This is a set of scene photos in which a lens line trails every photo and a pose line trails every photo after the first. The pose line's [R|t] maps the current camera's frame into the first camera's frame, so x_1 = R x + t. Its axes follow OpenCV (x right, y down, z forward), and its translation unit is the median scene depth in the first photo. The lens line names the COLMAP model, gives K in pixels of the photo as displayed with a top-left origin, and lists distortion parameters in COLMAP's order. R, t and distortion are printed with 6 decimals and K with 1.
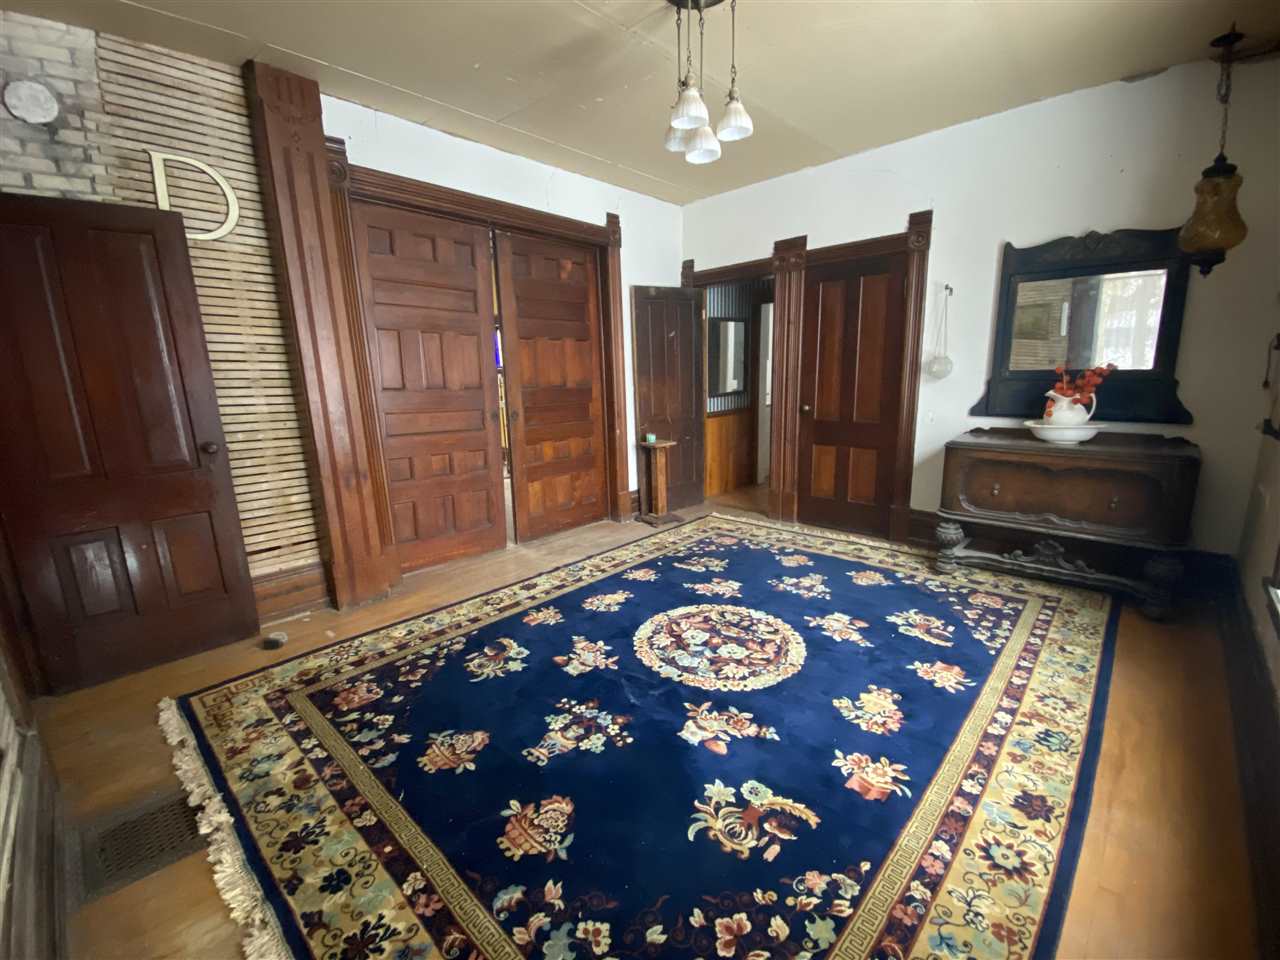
lens RADIAL K [[526.7, 0, 640.0], [0, 526.7, 480.0], [0, 0, 1]] dist [0.056259, -0.037189]
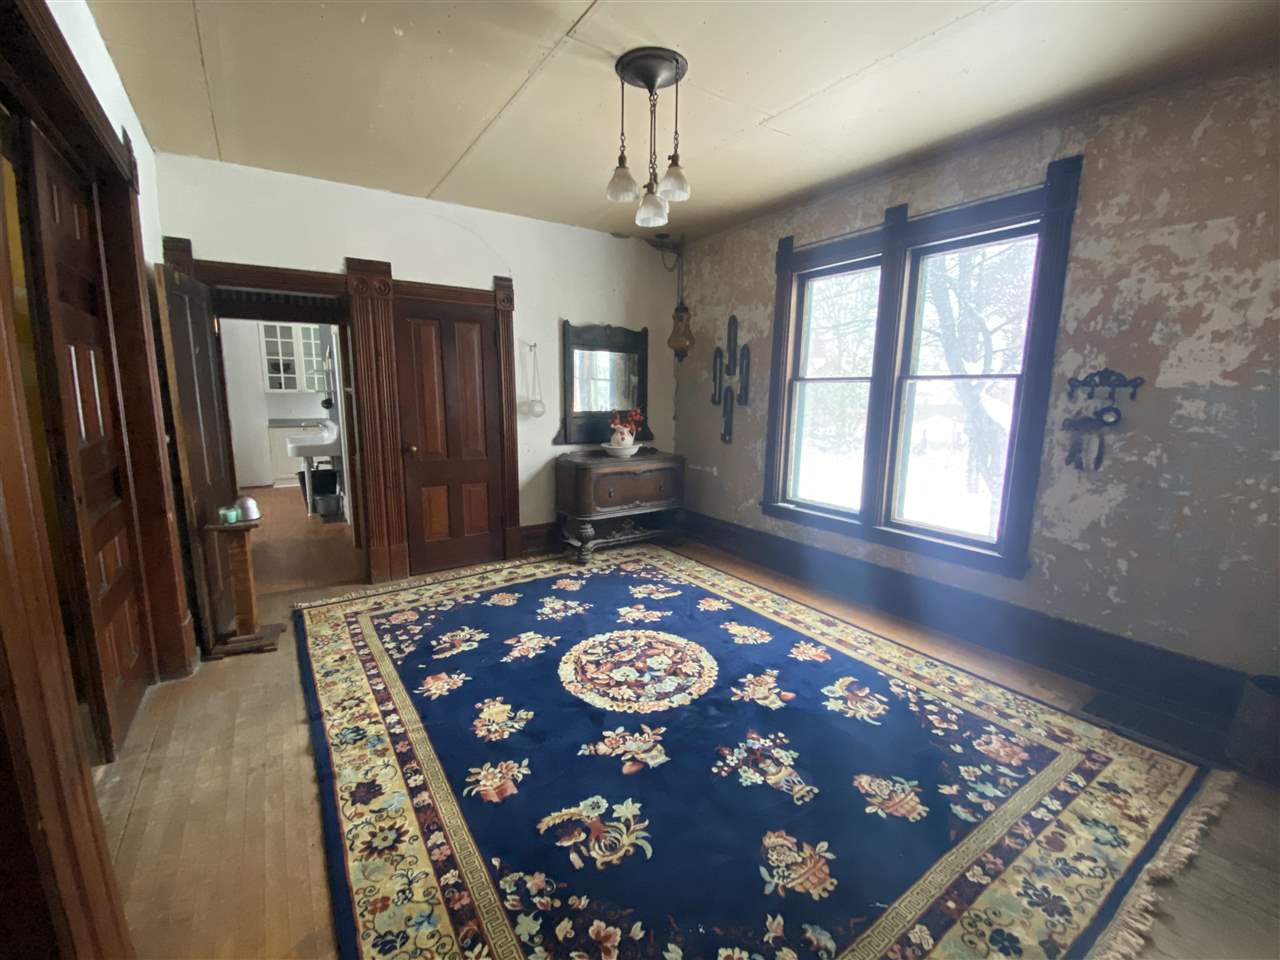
lens RADIAL K [[526.7, 0, 640.0], [0, 526.7, 480.0], [0, 0, 1]] dist [0.056259, -0.037189]
pose [[0.238809, -0.133509, 0.961845, -0.720920], [0.191314, 0.977559, 0.088190, -0.132683], [-0.952034, 0.162953, 0.258992, 0.579516]]
